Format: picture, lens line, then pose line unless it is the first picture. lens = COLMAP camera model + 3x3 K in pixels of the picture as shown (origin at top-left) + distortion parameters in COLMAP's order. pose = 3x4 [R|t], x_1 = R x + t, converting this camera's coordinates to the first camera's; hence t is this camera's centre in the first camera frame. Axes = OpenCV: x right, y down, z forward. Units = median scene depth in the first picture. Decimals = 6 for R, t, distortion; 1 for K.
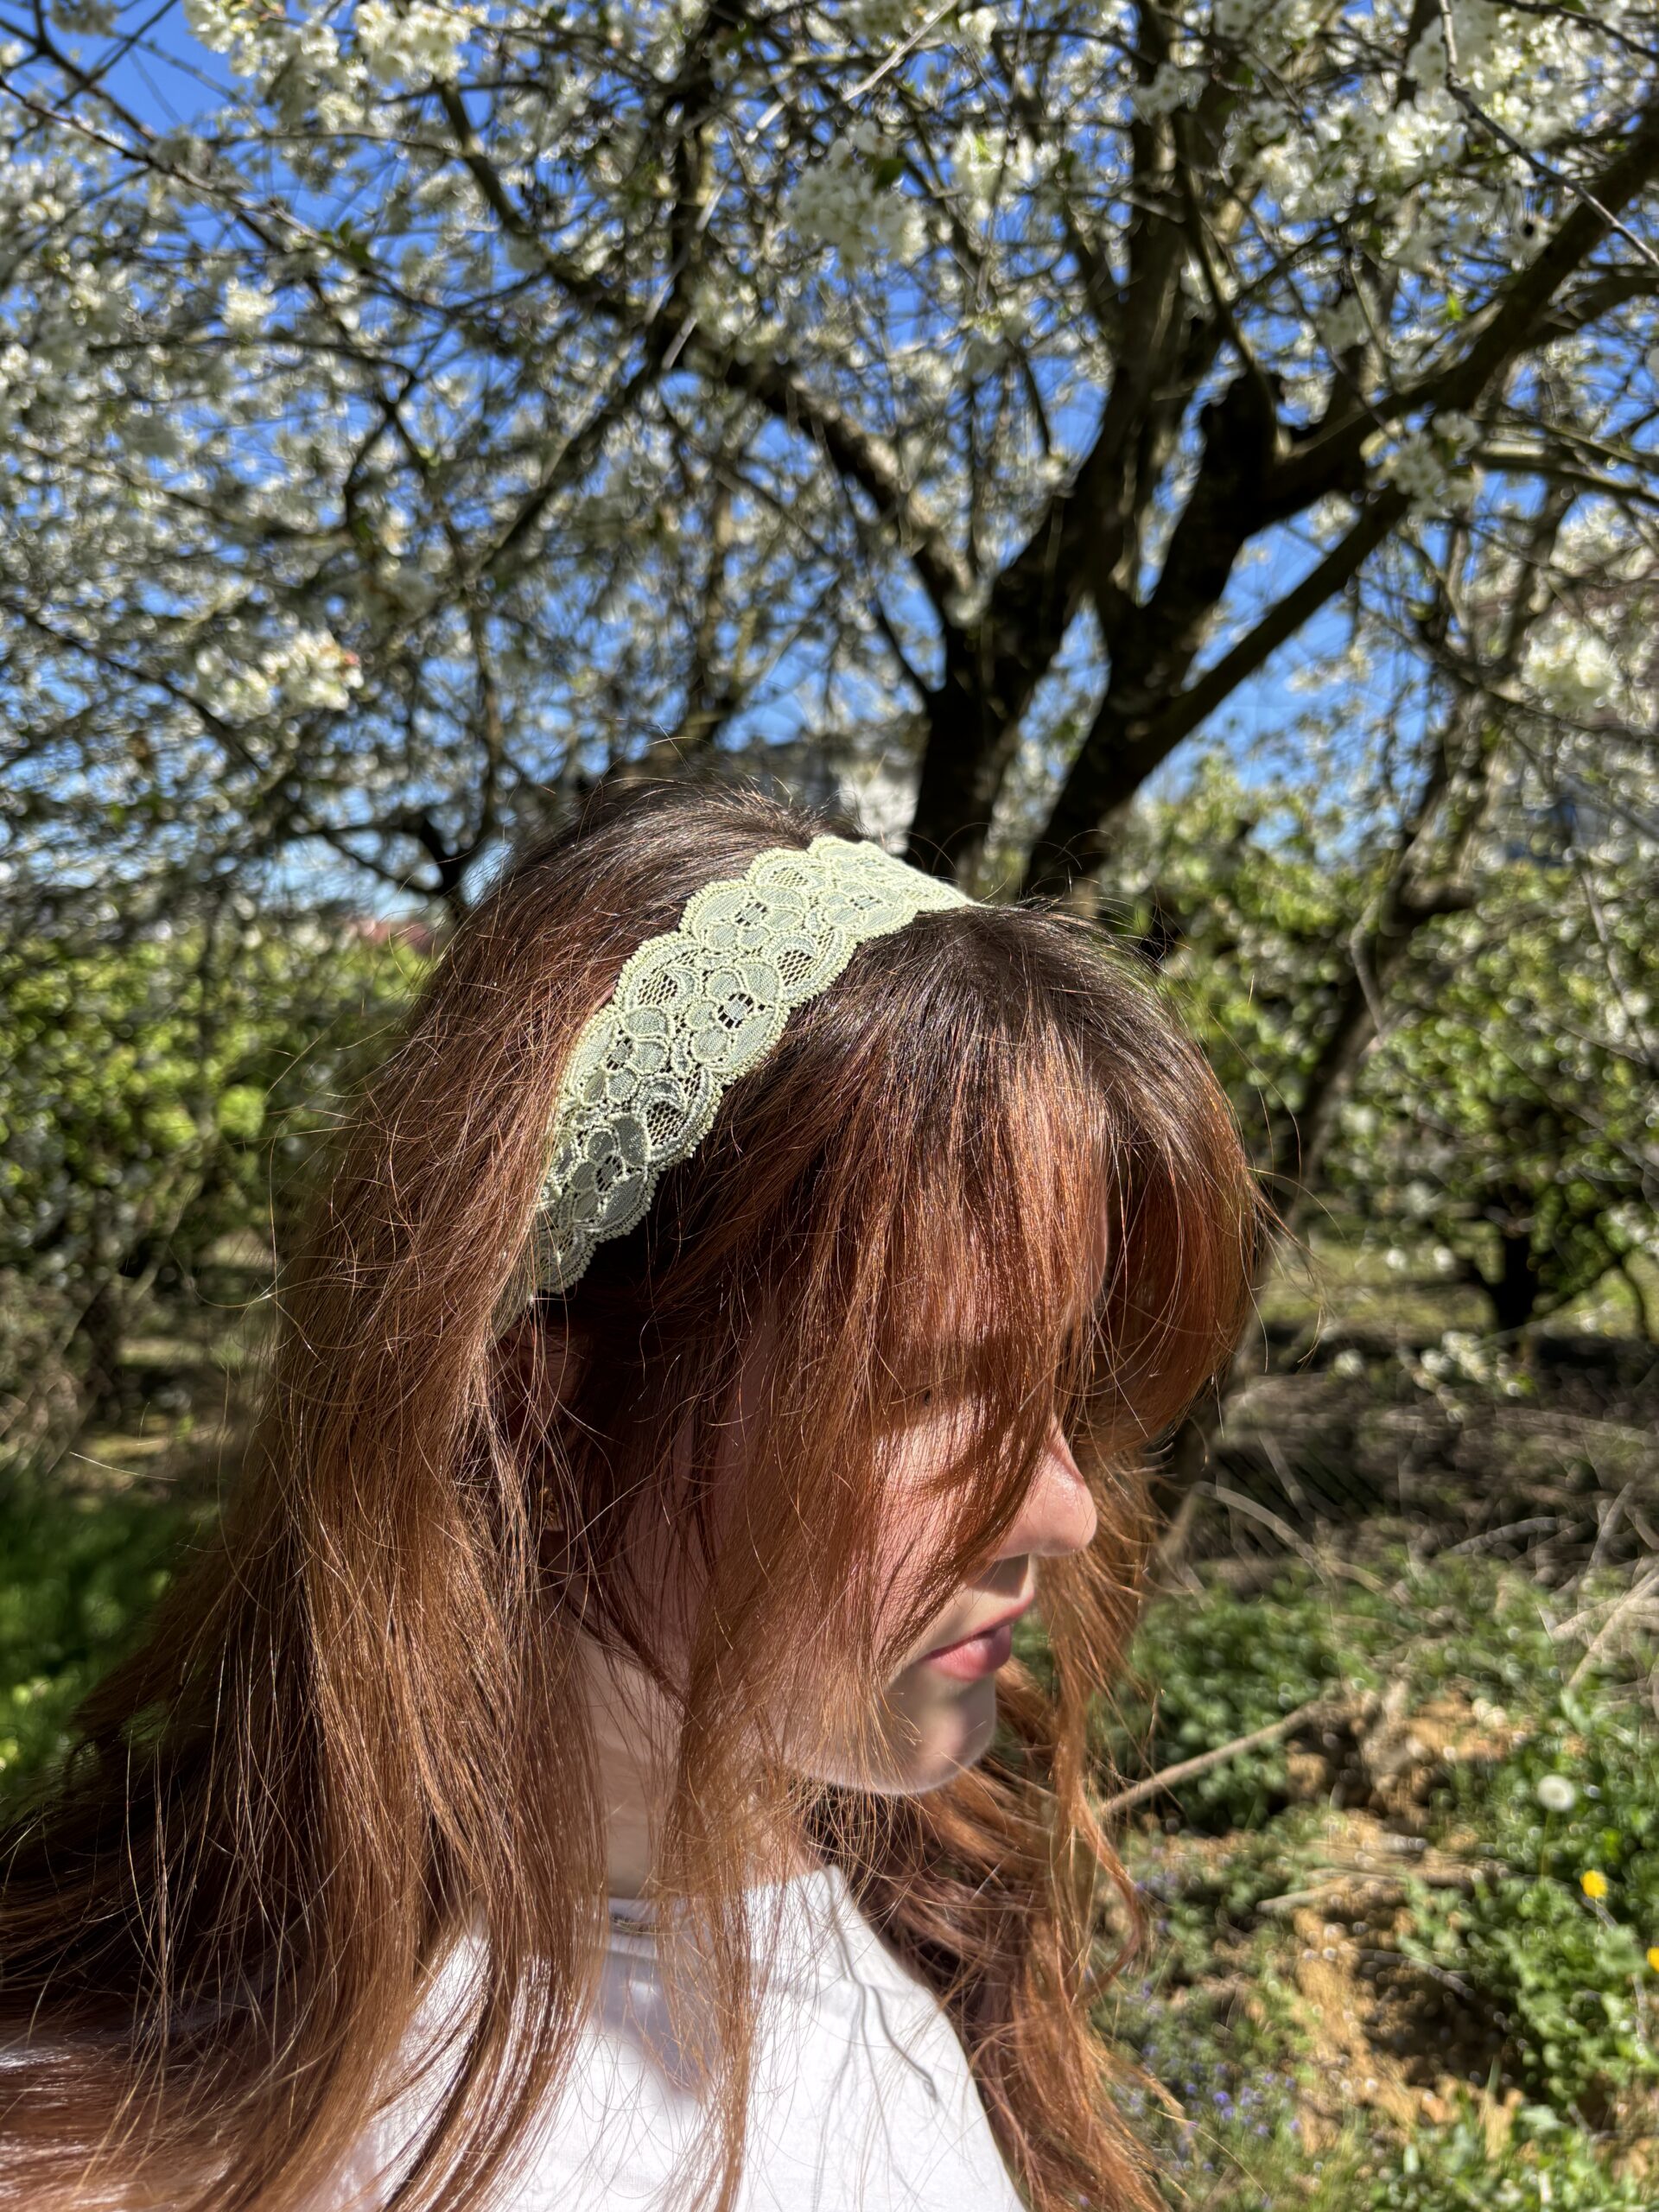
lens RADIAL K [[1753.9, 0, 812.9], [0, 1753.9, 1114.3], [0, 0, 1]] dist [0.004903, -0.038699]
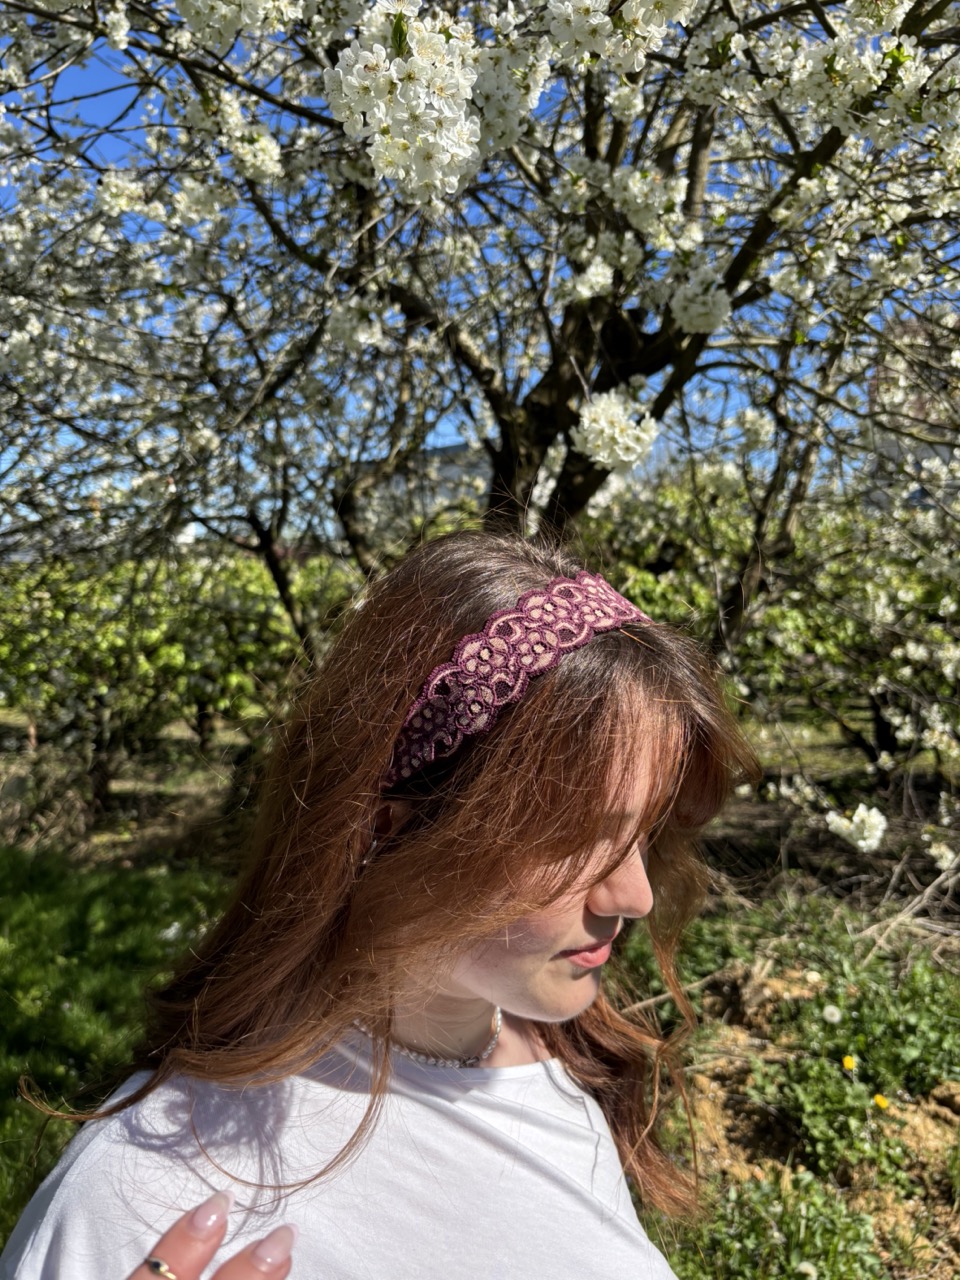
lens RADIAL K [[1014.9, 0, 470.4], [0, 1014.9, 644.8], [0, 0, 1]] dist [0.004903, -0.038699]
pose [[0.998737, -0.008940, -0.049447, 0.080565], [0.008806, 0.999957, -0.002914, -0.016816], [0.049471, 0.002475, 0.998772, -0.121535]]
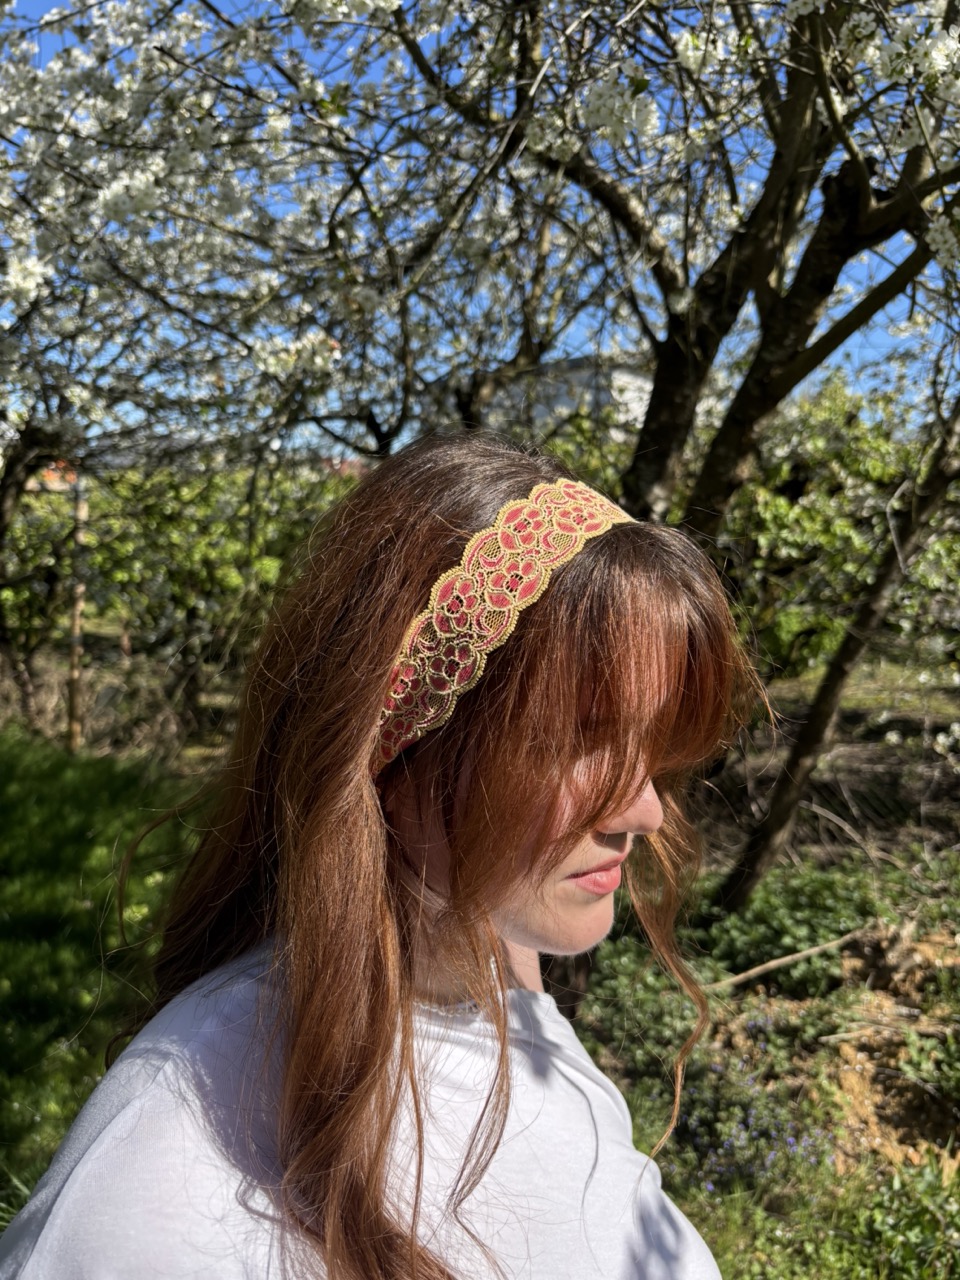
lens RADIAL K [[1014.9, 0, 470.4], [0, 1014.9, 644.8], [0, 0, 1]] dist [0.004903, -0.038699]
pose [[0.992963, 0.034606, -0.113253, 0.005095], [-0.026740, 0.997171, 0.070252, -0.008705], [0.115364, -0.066730, 0.991079, -0.030217]]
